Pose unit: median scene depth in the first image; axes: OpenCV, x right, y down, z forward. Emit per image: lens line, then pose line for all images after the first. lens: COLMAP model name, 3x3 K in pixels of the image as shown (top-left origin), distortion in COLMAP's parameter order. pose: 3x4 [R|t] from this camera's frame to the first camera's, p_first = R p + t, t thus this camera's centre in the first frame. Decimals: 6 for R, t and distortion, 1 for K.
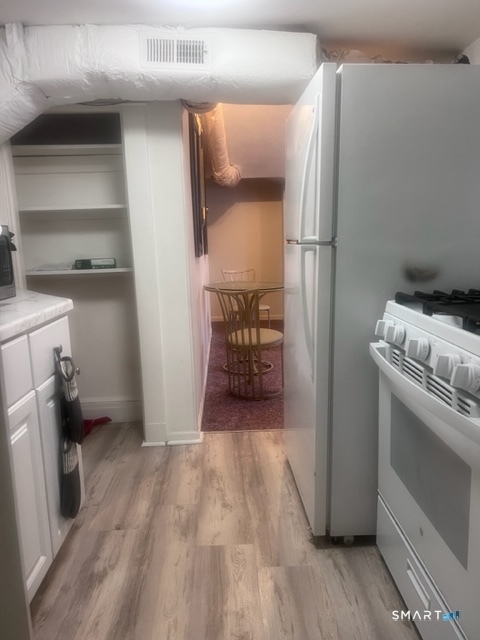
lens RADIAL K [[487.0, 0, 239.9], [0, 487.0, 319.3], [0, 0, 1]] dist [-0.002846, -0.000063]
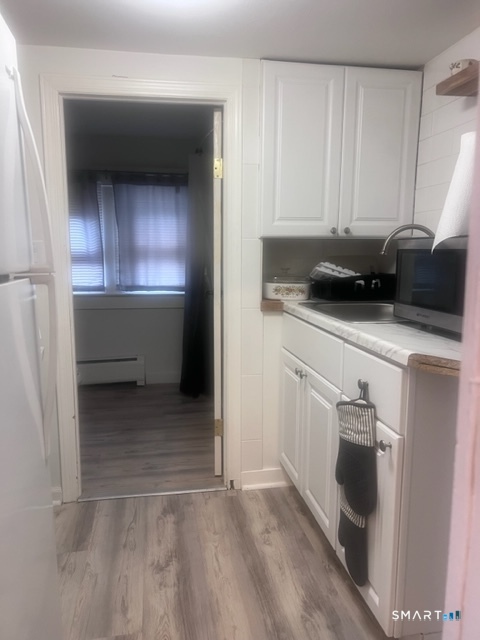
lens RADIAL K [[487.0, 0, 238.5], [0, 487.0, 321.7], [0, 0, 1]] dist [-0.002846, -0.000063]
pose [[-0.989707, 0.047125, -0.135128, -0.048156], [0.002962, 0.950772, 0.309876, -0.321275], [0.143079, 0.306286, -0.941125, 1.802533]]
